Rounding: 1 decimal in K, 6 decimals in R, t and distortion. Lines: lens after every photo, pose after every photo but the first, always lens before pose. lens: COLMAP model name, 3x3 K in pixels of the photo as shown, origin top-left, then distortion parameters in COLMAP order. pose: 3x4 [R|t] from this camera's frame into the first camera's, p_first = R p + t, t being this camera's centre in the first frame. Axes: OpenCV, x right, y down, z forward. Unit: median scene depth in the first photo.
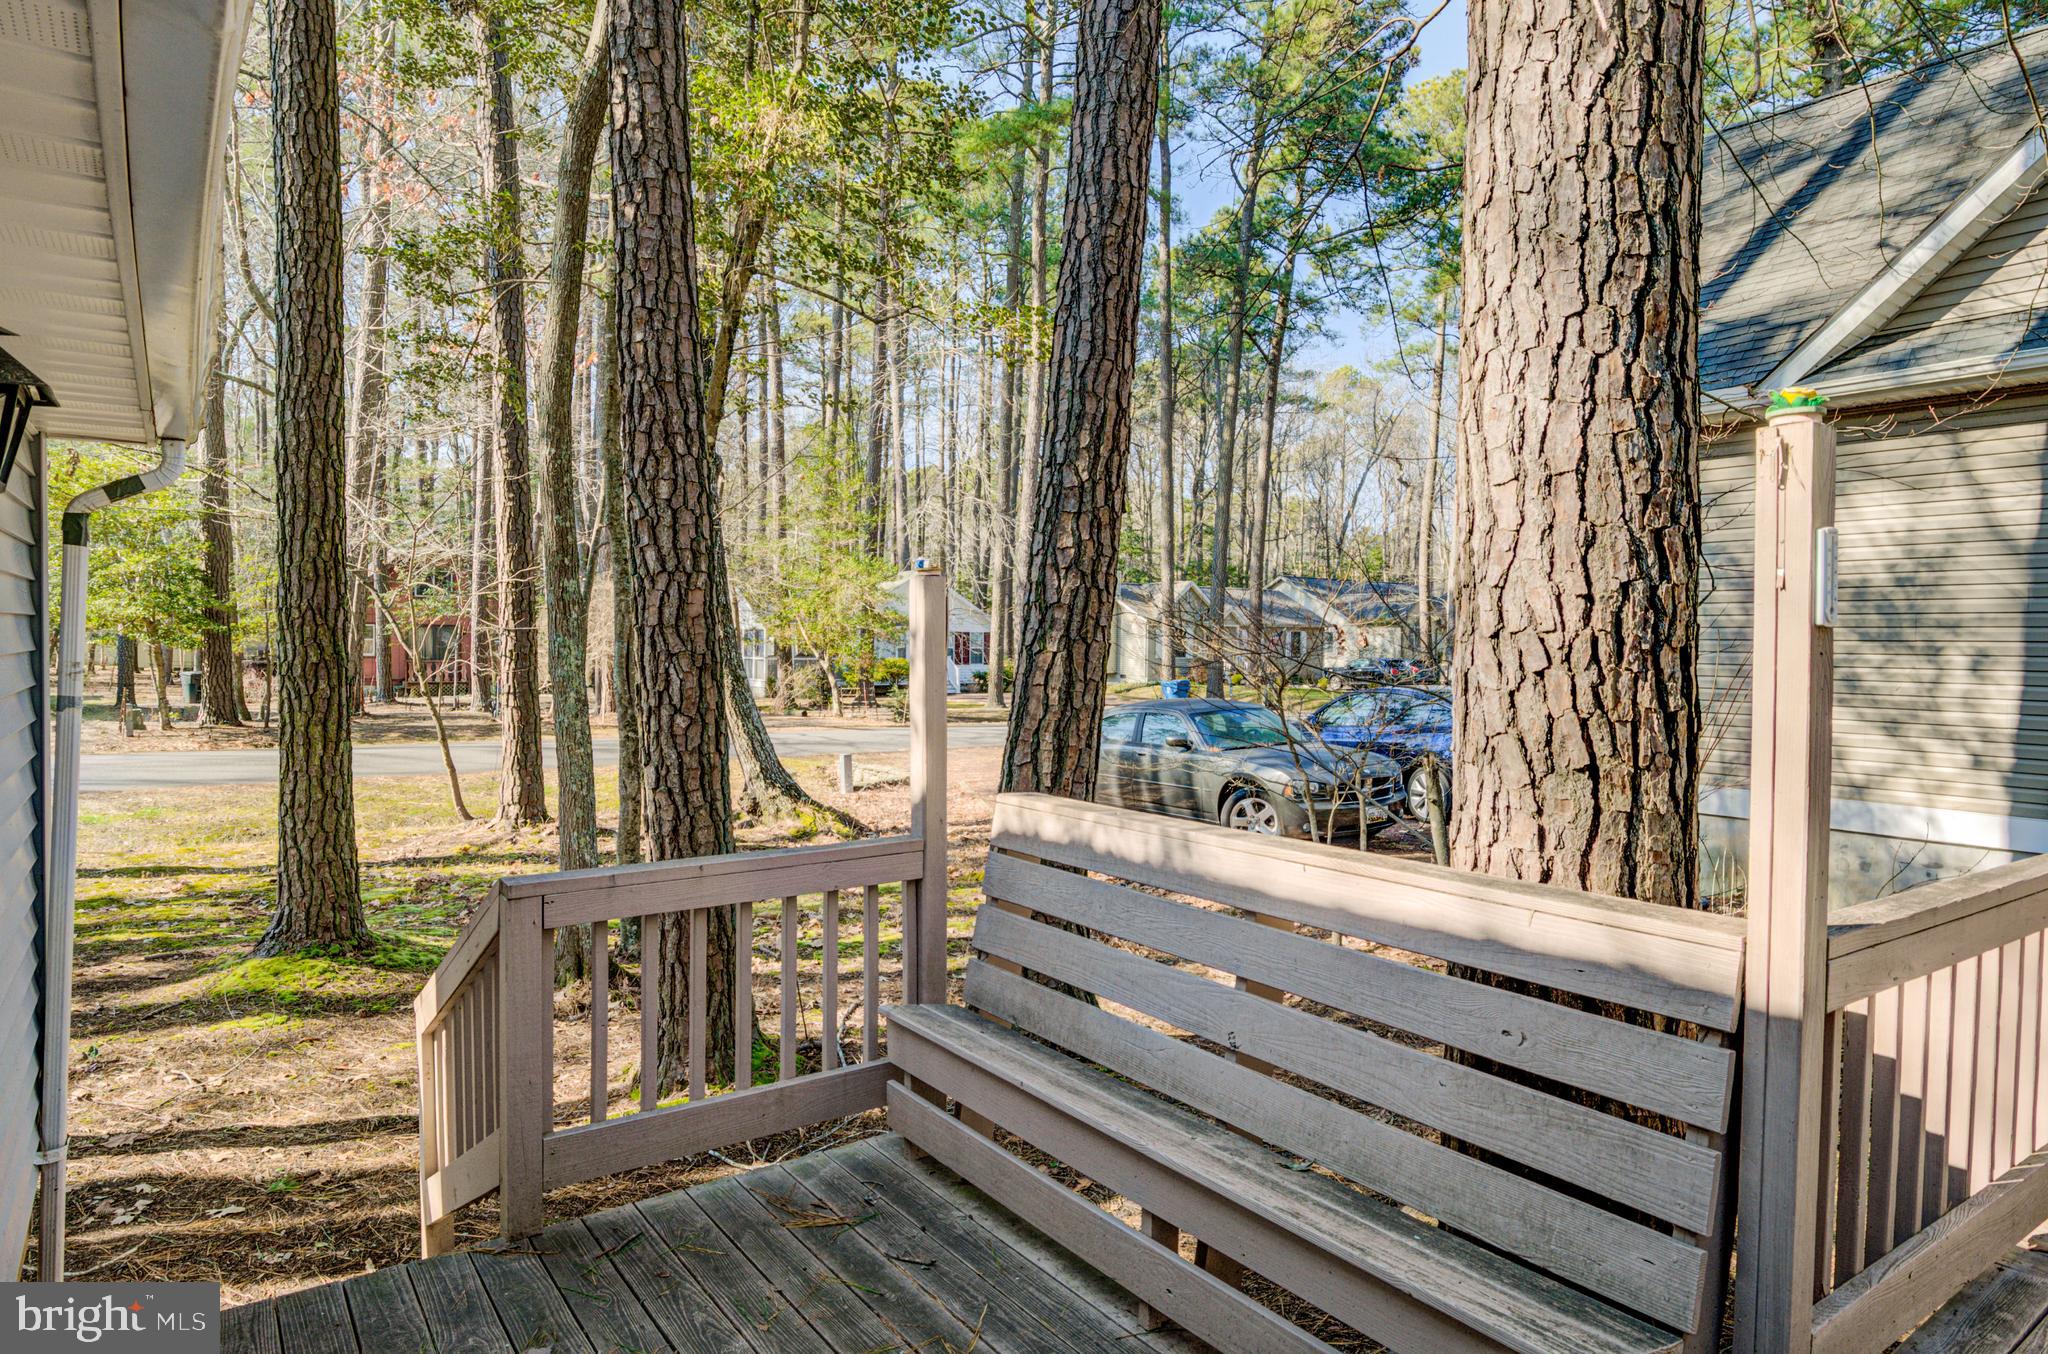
lens RADIAL K [[1205.4, 0, 1014.4], [0, 1205.4, 672.2], [0, 0, 1]] dist [-0.016527, -0.000947]
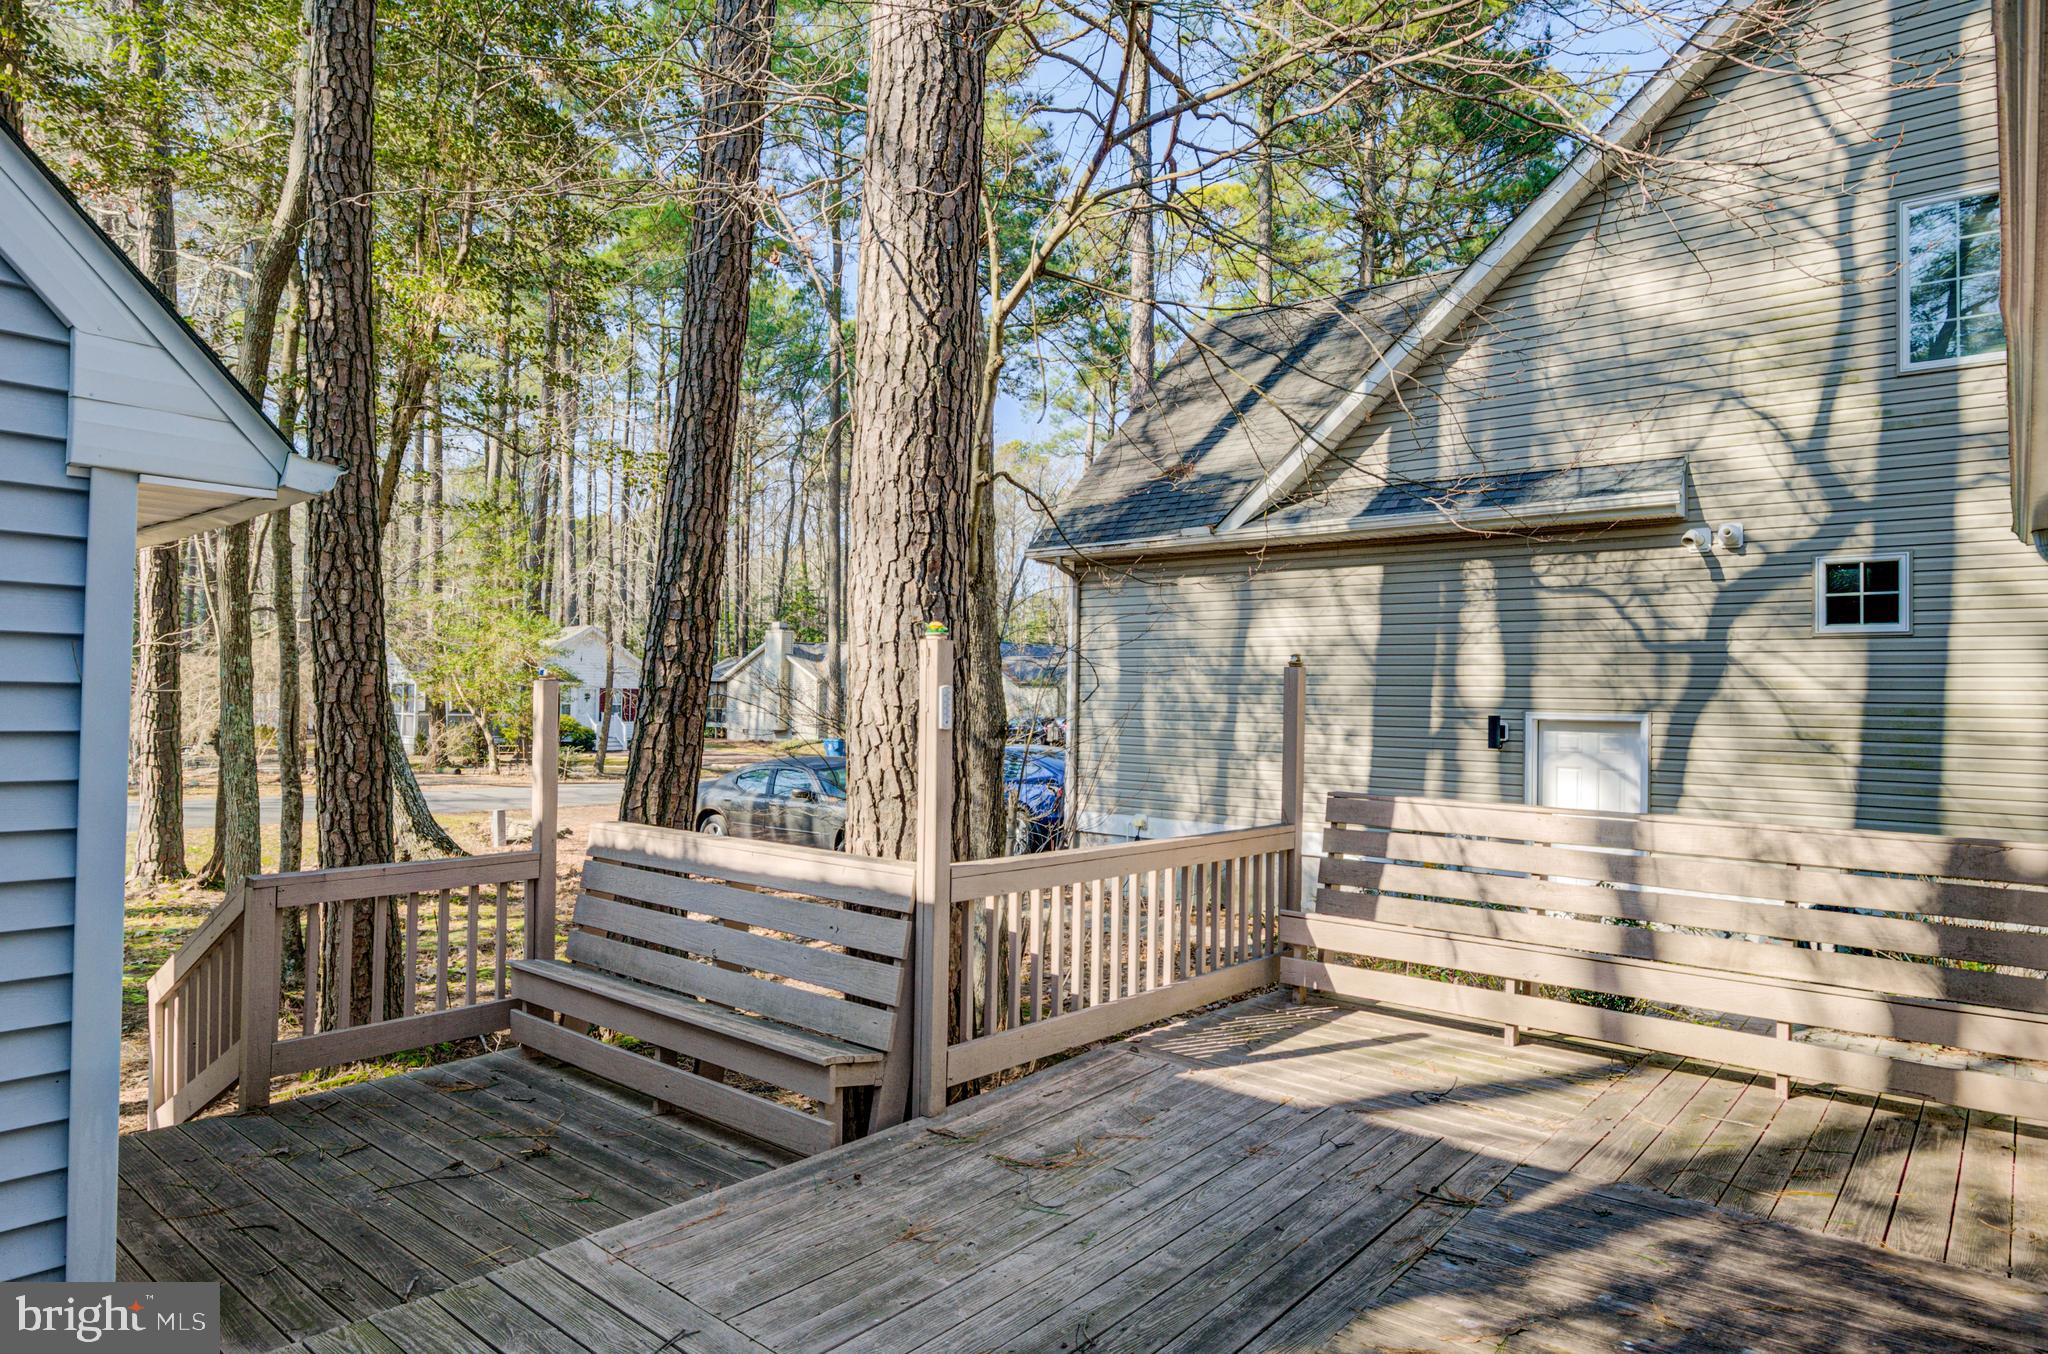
lens RADIAL K [[1205.4, 0, 1014.4], [0, 1205.4, 672.2], [0, 0, 1]] dist [-0.016527, -0.000947]
pose [[0.966293, 0.014042, 0.257061, 0.068288], [-0.002196, 0.998925, -0.046312, -0.012655], [-0.257435, 0.044186, 0.965285, -0.392176]]
